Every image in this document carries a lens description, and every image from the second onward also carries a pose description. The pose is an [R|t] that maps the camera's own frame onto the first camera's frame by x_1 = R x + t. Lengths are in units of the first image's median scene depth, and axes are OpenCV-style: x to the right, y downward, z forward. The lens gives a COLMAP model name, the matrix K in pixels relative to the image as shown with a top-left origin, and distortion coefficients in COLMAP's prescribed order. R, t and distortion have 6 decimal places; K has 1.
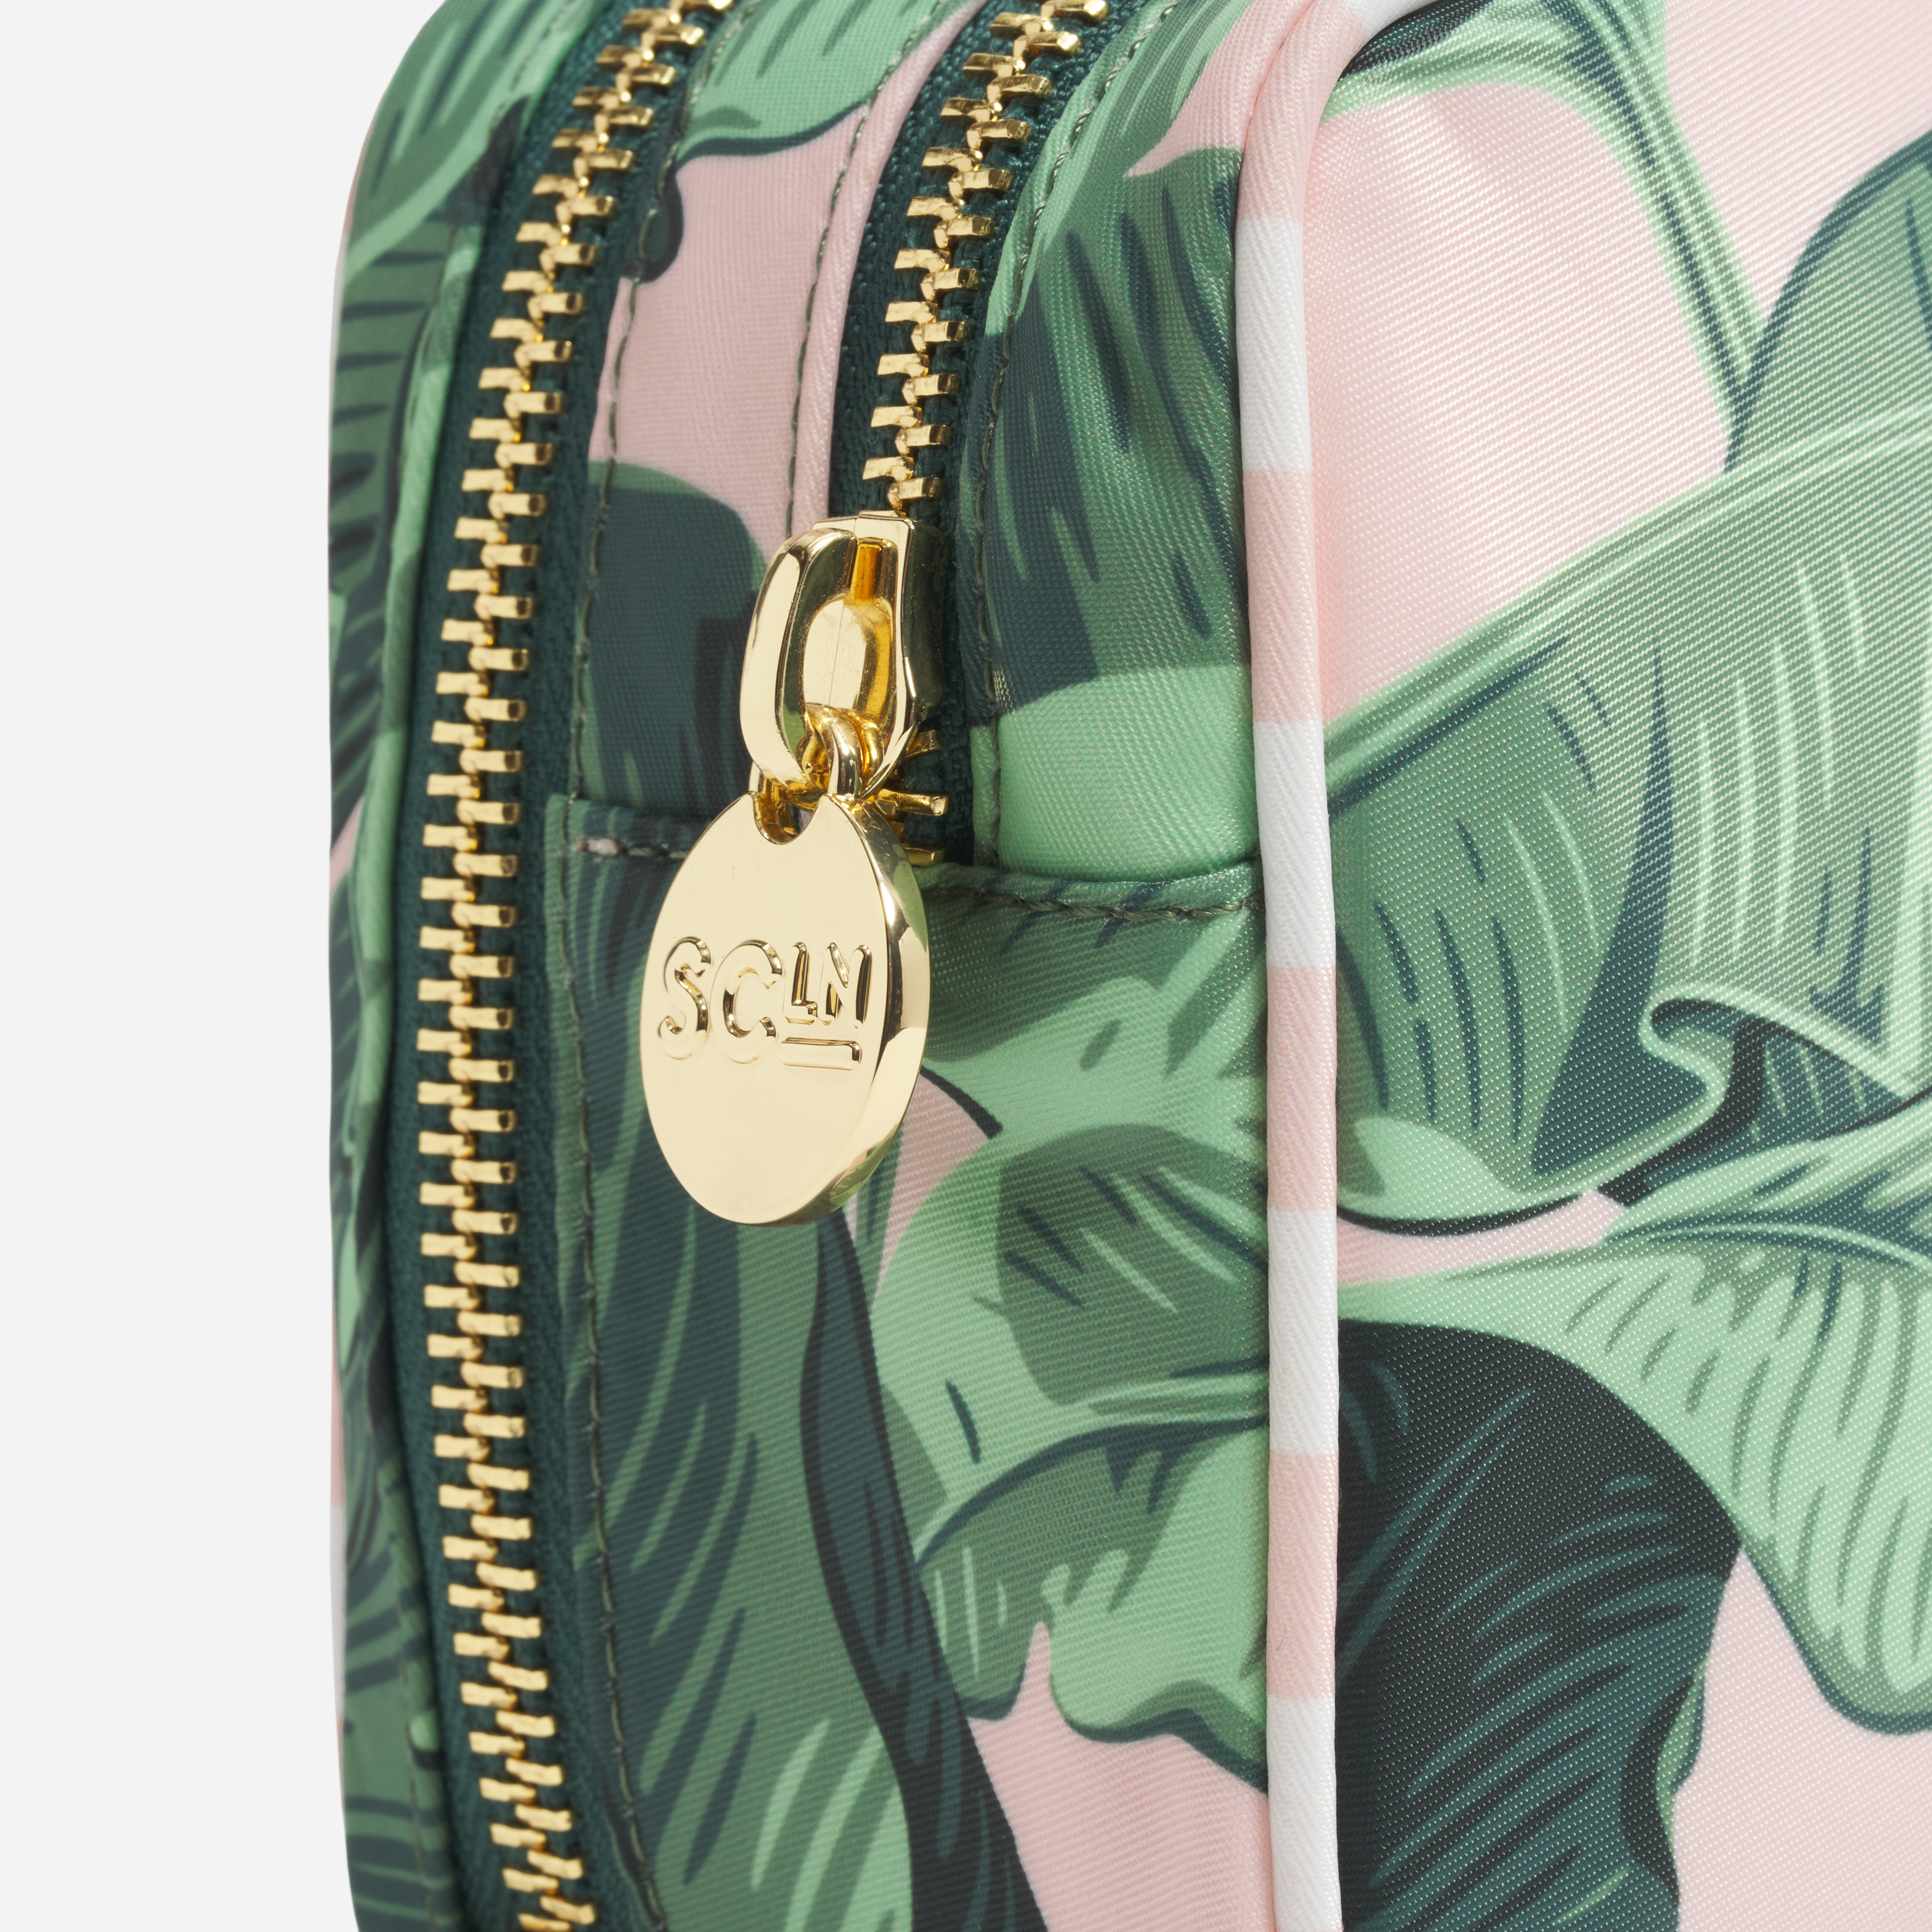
lens RADIAL K [[9663.1, 0, 970.8], [0, 9663.1, 962.3], [0, 0, 1]] dist [-0.172851, 0.000000]
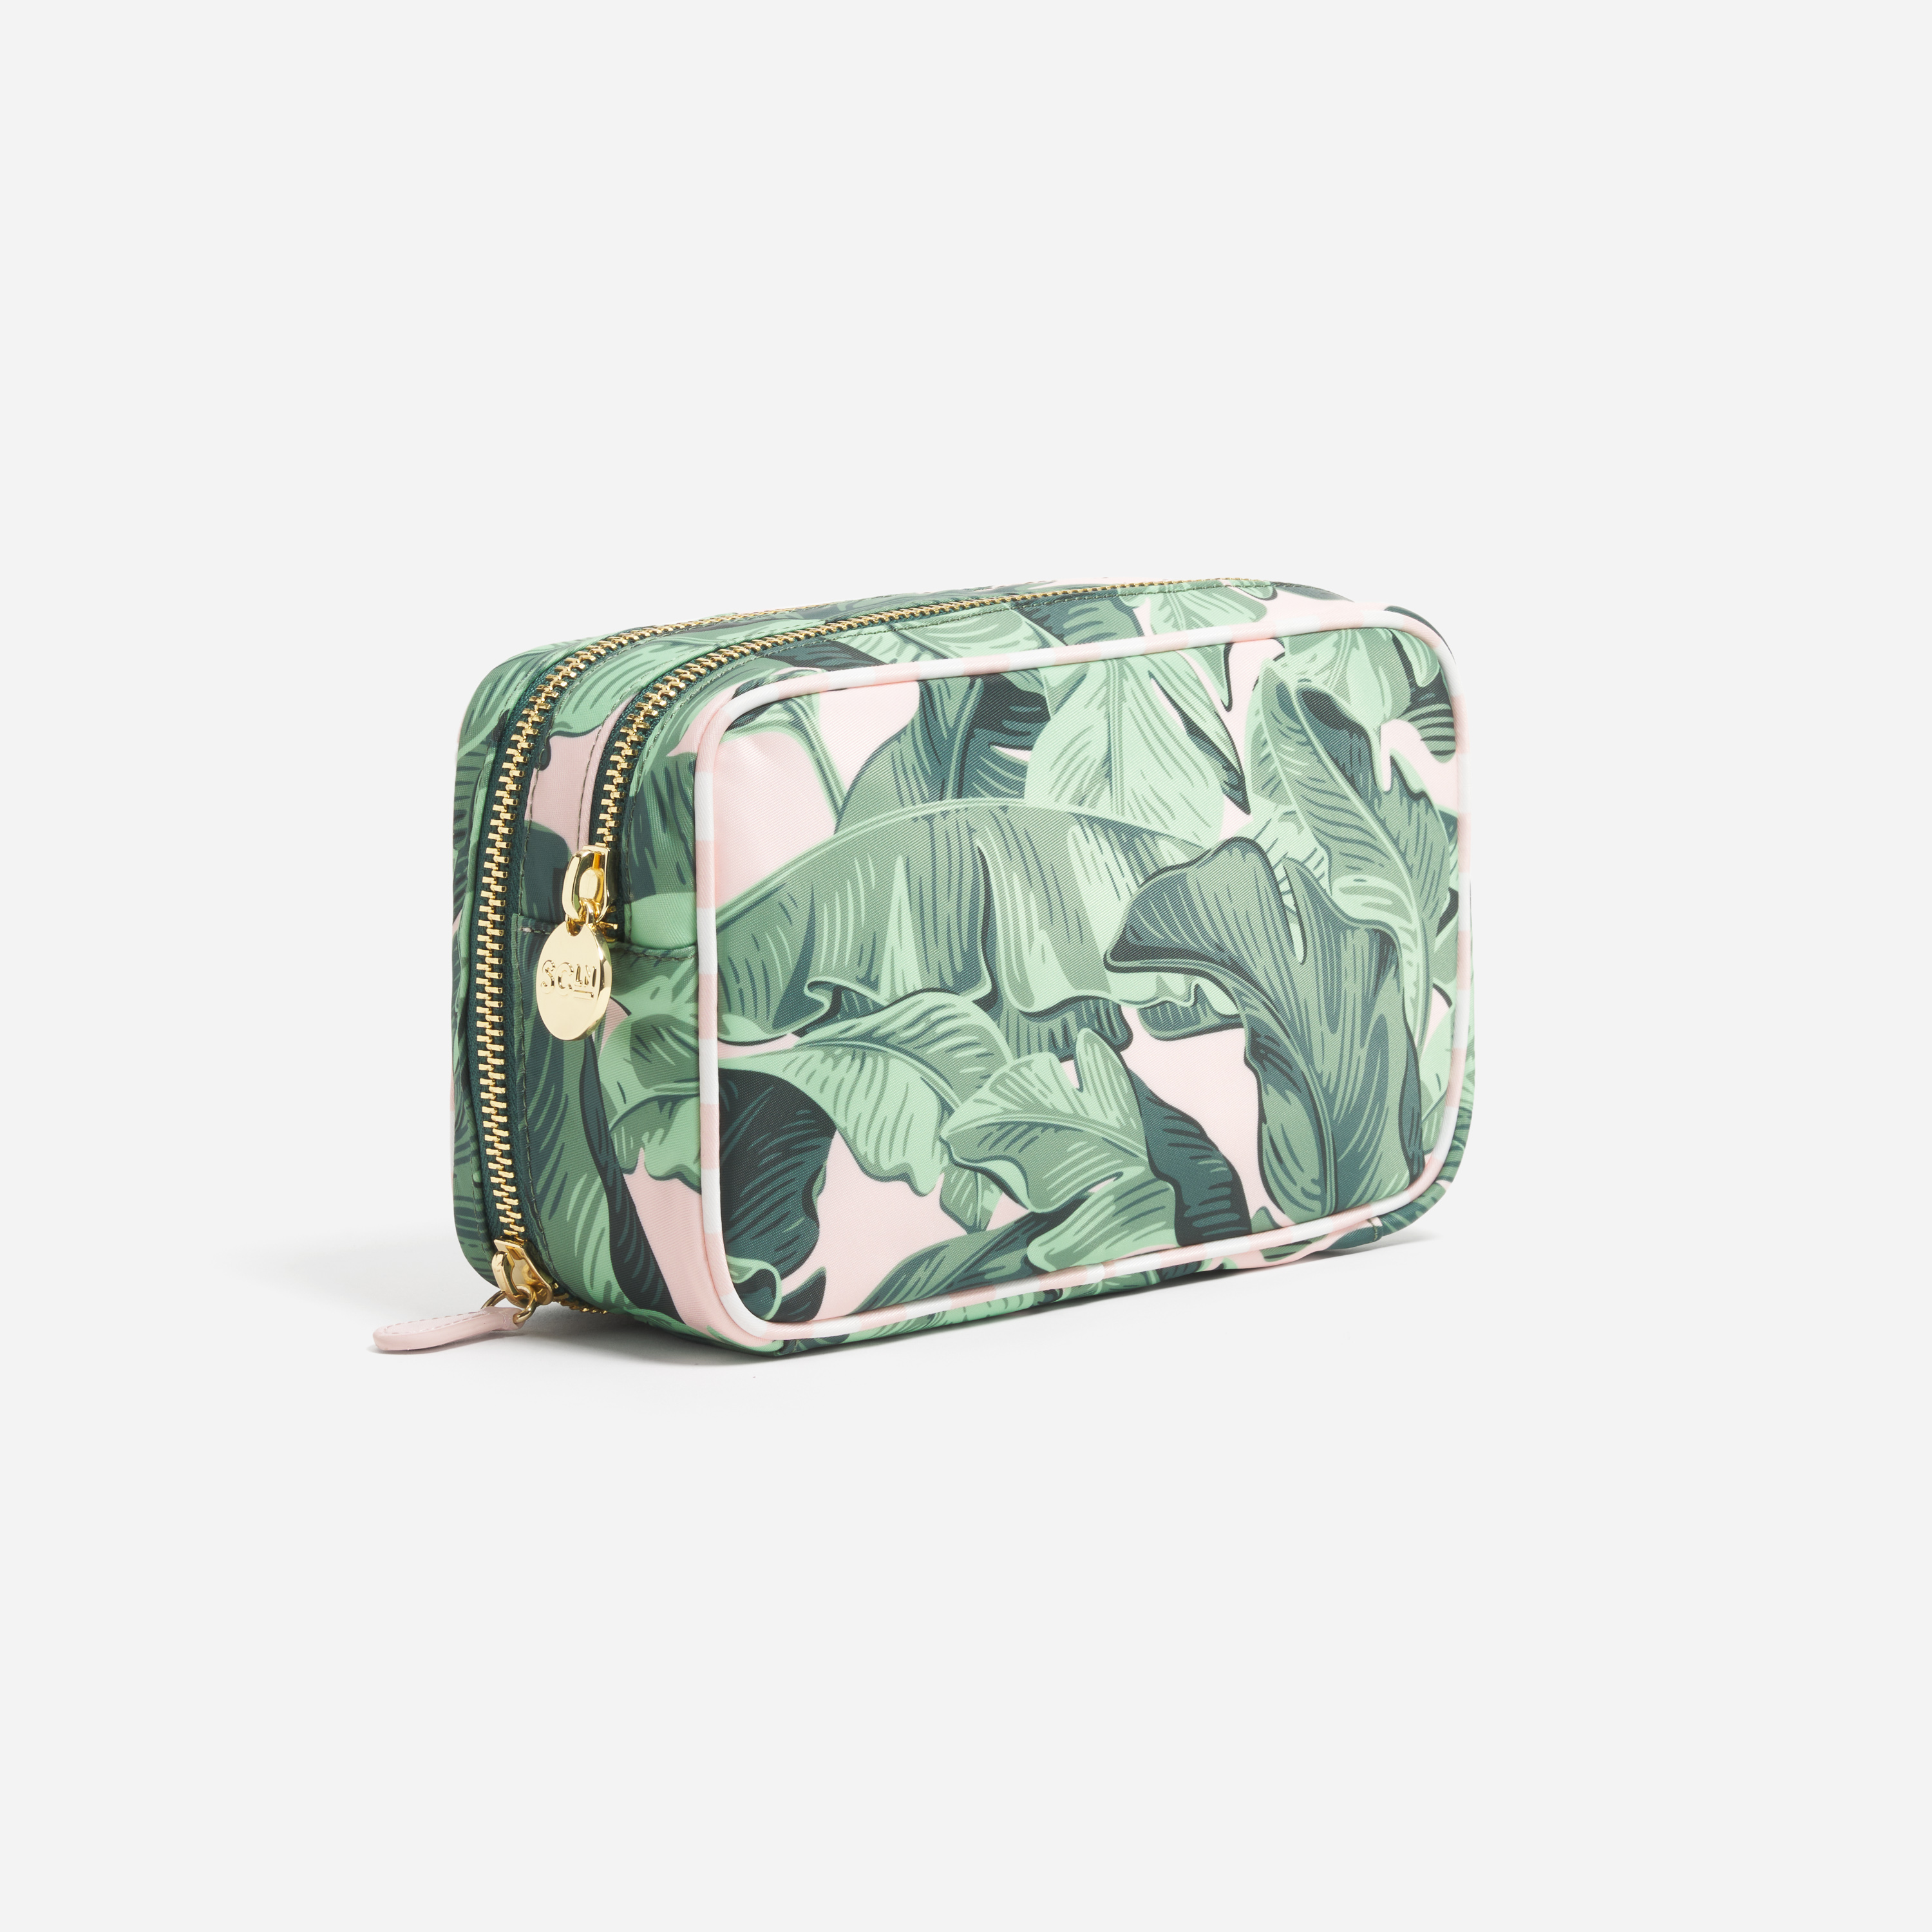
lens RADIAL K [[9663.1, 0, 964.3], [0, 9663.1, 967.5], [0, 0, 1]] dist [-0.172851, 0.000000]
pose [[0.999655, 0.011450, -0.023648, 0.214080], [-0.010216, 0.998612, 0.051664, -0.189409], [0.024206, -0.051405, 0.998384, -2.636909]]
